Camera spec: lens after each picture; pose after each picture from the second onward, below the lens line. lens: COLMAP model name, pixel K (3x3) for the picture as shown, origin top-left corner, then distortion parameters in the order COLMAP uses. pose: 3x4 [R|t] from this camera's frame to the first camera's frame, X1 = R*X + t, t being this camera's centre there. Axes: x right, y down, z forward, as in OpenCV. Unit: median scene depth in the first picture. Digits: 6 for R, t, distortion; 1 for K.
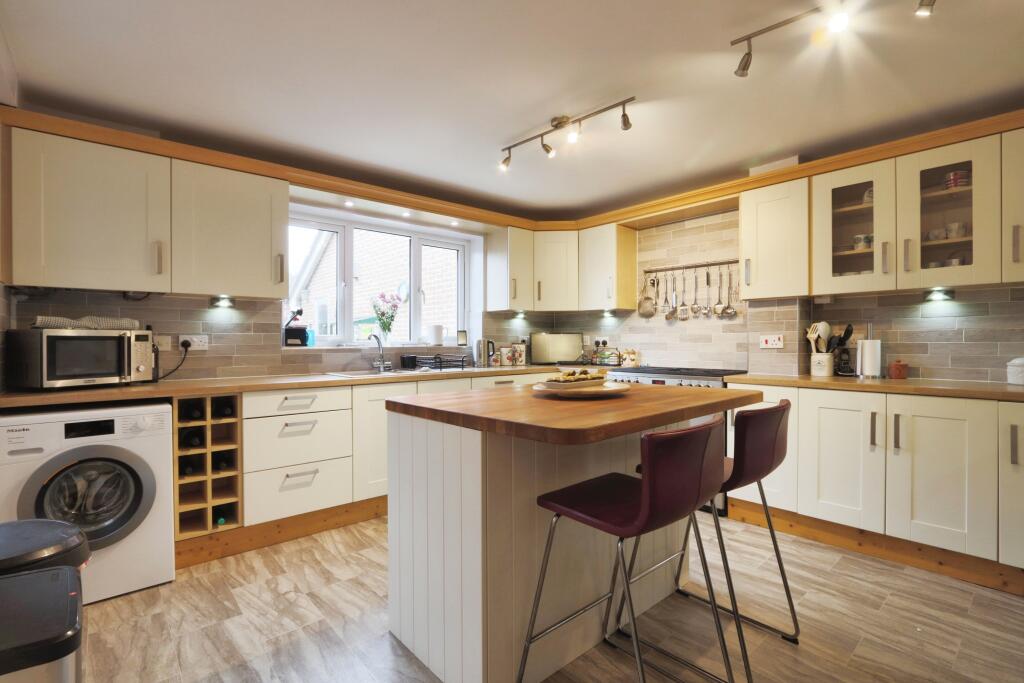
lens RADIAL K [[469.0, 0, 506.8], [0, 469.0, 339.6], [0, 0, 1]] dist [-0.023814, -0.000063]
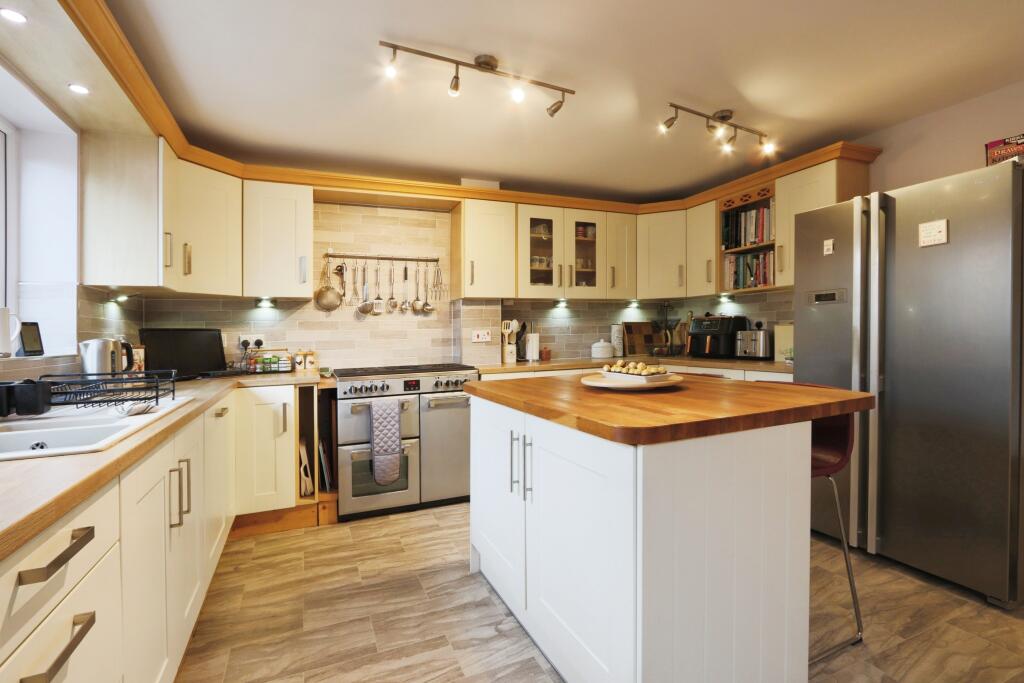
lens RADIAL K [[469.0, 0, 506.8], [0, 469.0, 339.6], [0, 0, 1]] dist [-0.023814, -0.000063]
pose [[0.317995, -0.018883, 0.947904, -0.494969], [0.017559, 0.999747, 0.014025, -0.002098], [-0.947930, 0.012184, 0.318246, 0.555898]]
